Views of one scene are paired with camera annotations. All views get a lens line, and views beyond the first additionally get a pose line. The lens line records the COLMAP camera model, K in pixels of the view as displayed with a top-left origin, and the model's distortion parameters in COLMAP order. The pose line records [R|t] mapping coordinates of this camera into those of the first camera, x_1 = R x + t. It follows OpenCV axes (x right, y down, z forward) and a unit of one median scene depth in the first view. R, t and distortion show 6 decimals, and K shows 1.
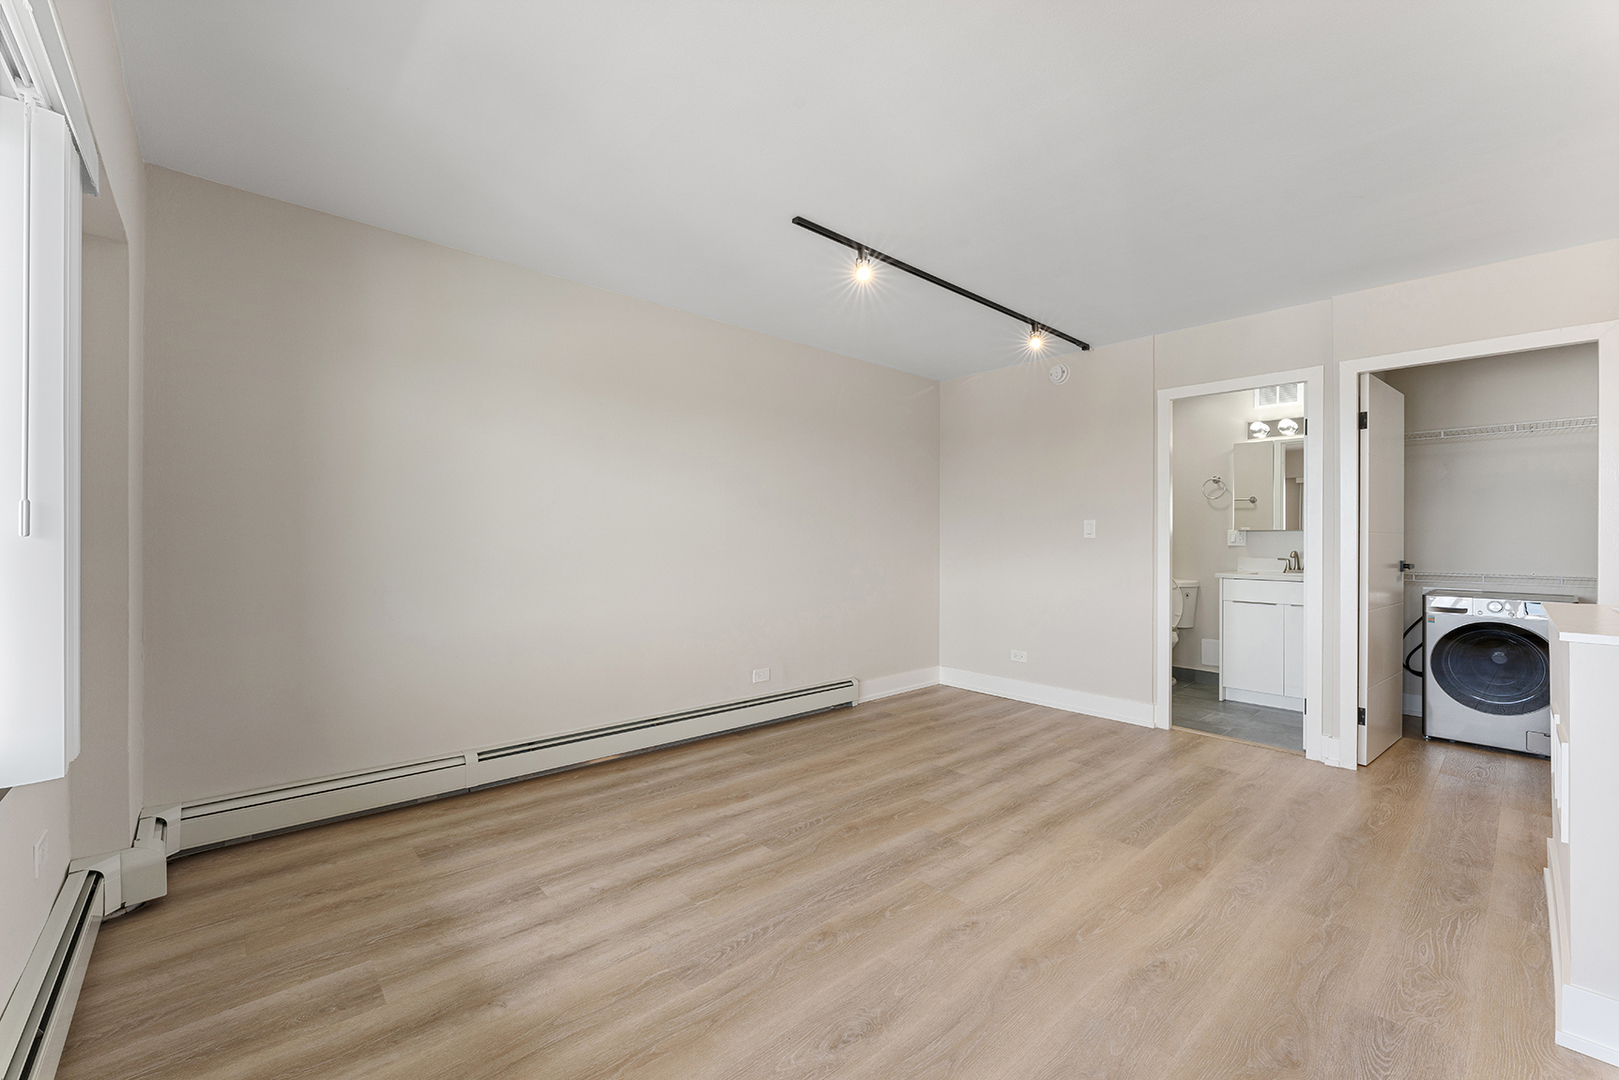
lens RADIAL K [[647.4, 0, 812.5], [0, 647.4, 538.8], [0, 0, 1]] dist [-0.001665, -0.000040]
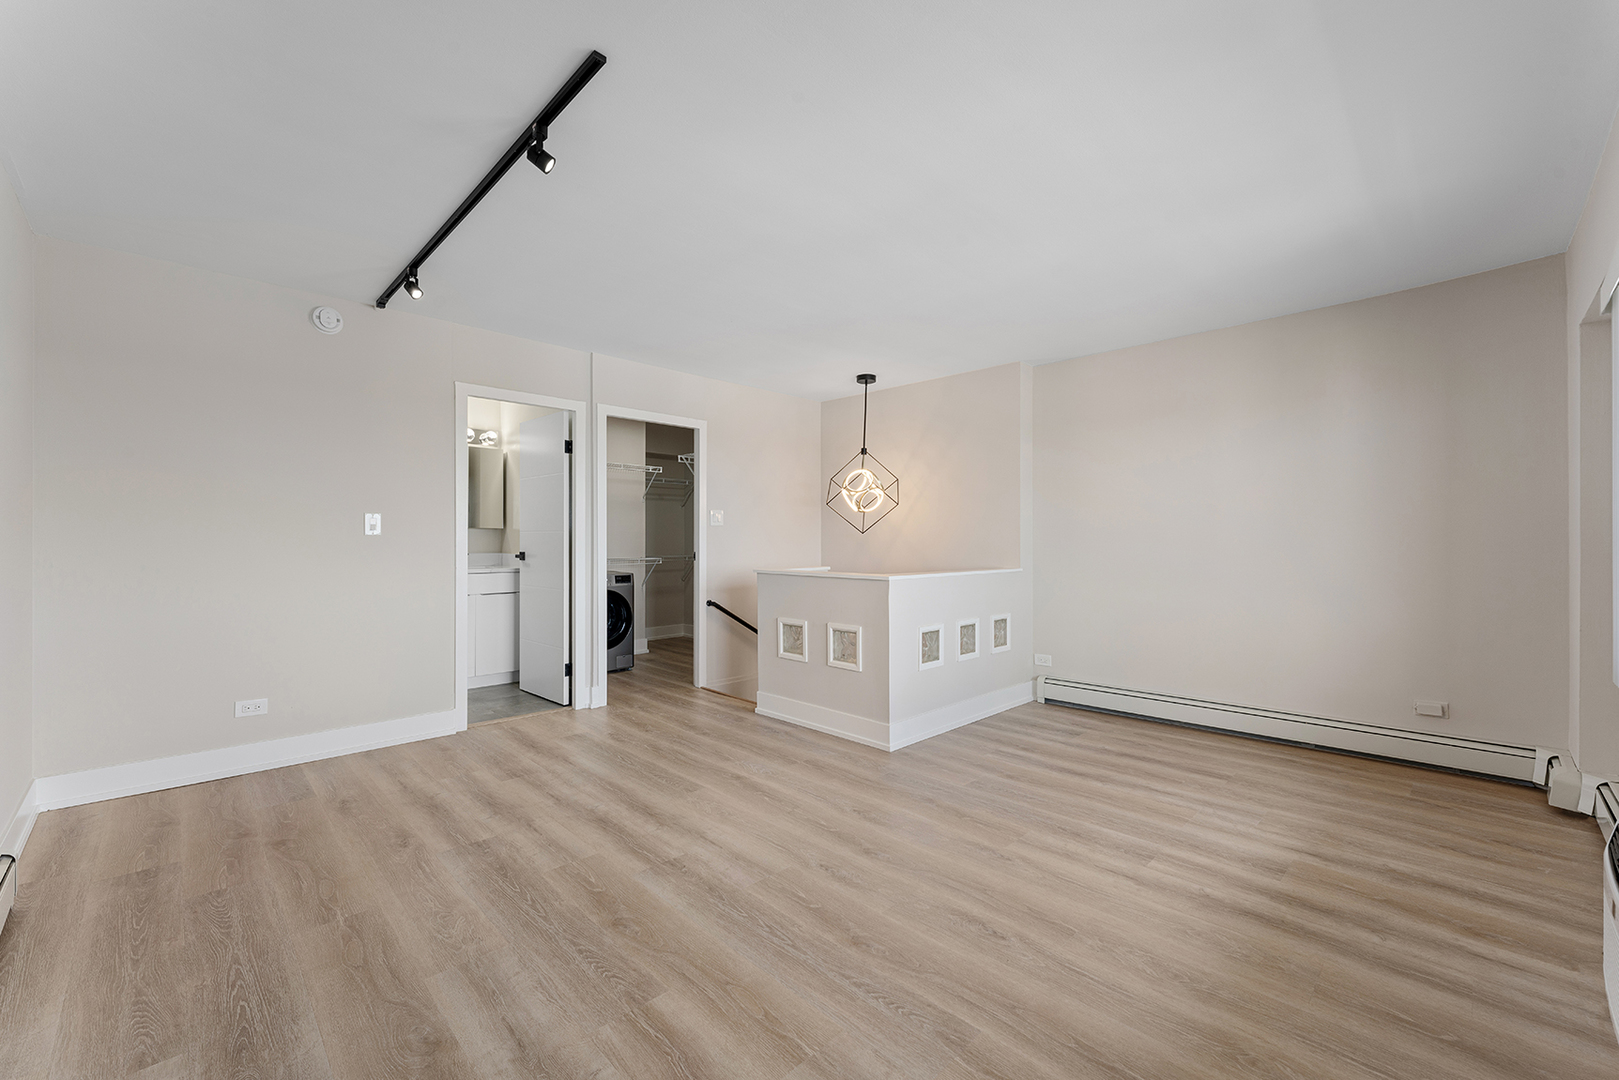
lens RADIAL K [[647.4, 0, 799.3], [0, 647.4, 537.9], [0, 0, 1]] dist [-0.001665, -0.000040]
pose [[-0.022736, -0.003310, 0.999736, -0.528359], [-0.001480, 0.999994, 0.003278, -0.001199], [-0.999740, -0.001405, -0.022741, 0.616536]]
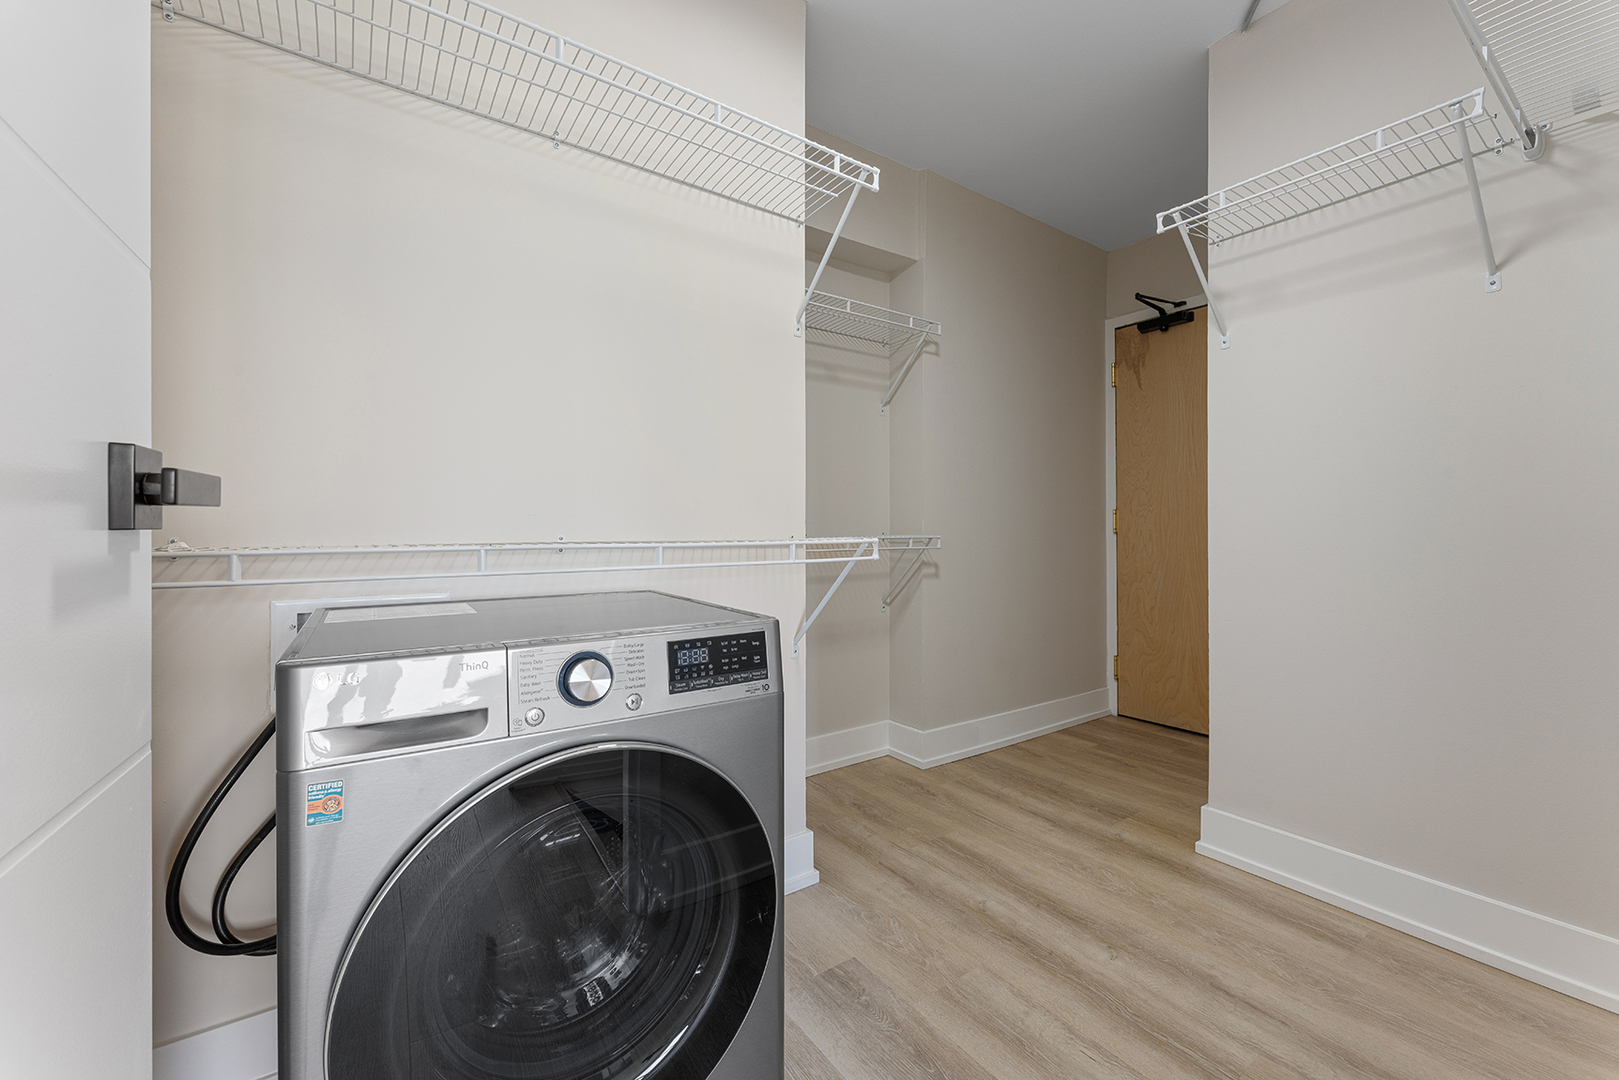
lens RADIAL K [[647.4, 0, 810.2], [0, 647.4, 531.8], [0, 0, 1]] dist [-0.001665, -0.000040]
pose [[0.124943, -0.008123, 0.992131, 0.914334], [-0.002695, 0.999960, 0.008526, 0.056770], [-0.992160, -0.003739, 0.124916, 0.968260]]
